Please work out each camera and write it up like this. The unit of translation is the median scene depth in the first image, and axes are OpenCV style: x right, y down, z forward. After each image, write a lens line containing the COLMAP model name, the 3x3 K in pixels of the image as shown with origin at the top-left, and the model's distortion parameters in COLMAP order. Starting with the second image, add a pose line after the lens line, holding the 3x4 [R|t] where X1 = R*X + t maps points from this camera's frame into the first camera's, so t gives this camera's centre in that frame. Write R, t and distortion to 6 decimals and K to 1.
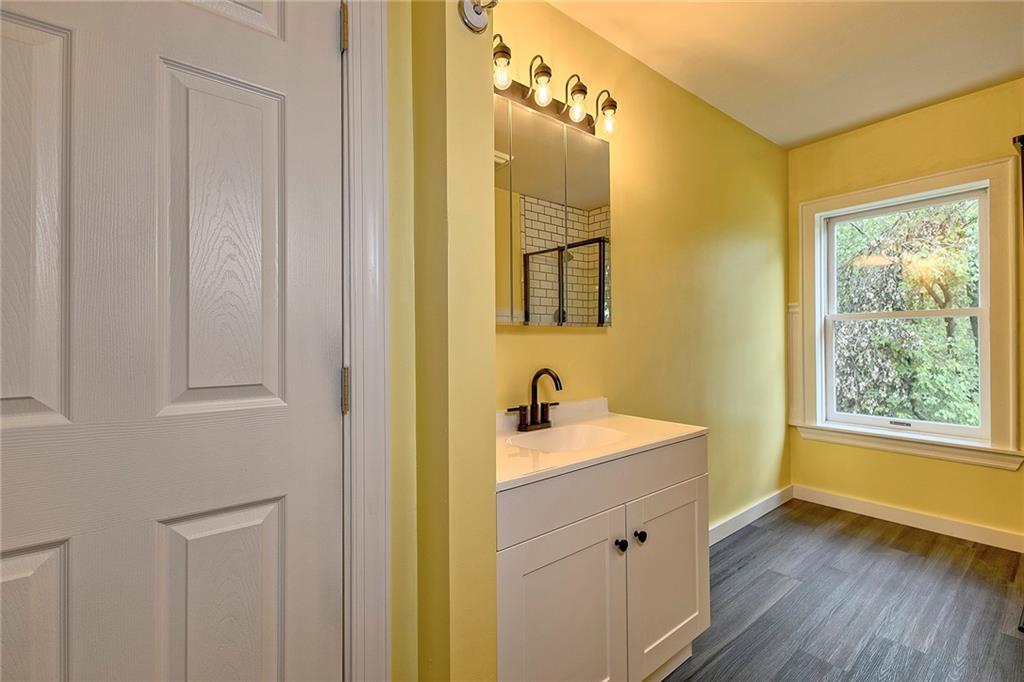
lens RADIAL K [[442.3, 0, 511.2], [0, 442.3, 335.3], [0, 0, 1]] dist [0.002606, -0.000744]
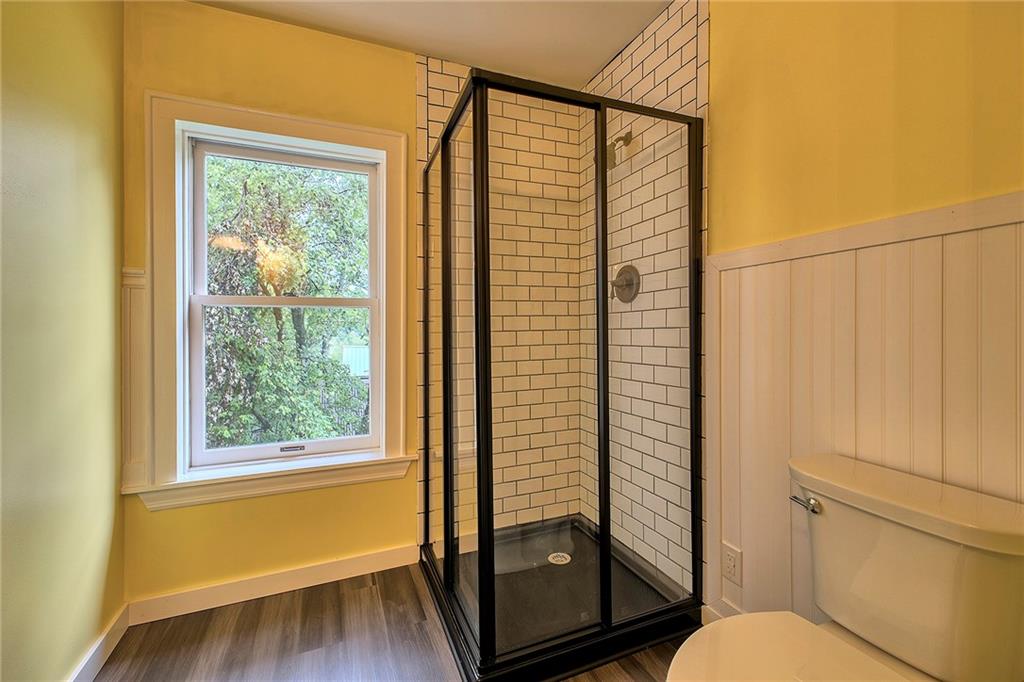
lens RADIAL K [[442.3, 0, 511.7], [0, 442.3, 333.2], [0, 0, 1]] dist [0.002606, -0.000744]
pose [[0.259680, 0.004731, 0.965683, 0.153516], [-0.002708, 0.999988, -0.004171, 0.004973], [-0.965691, -0.001531, 0.259689, 0.270356]]
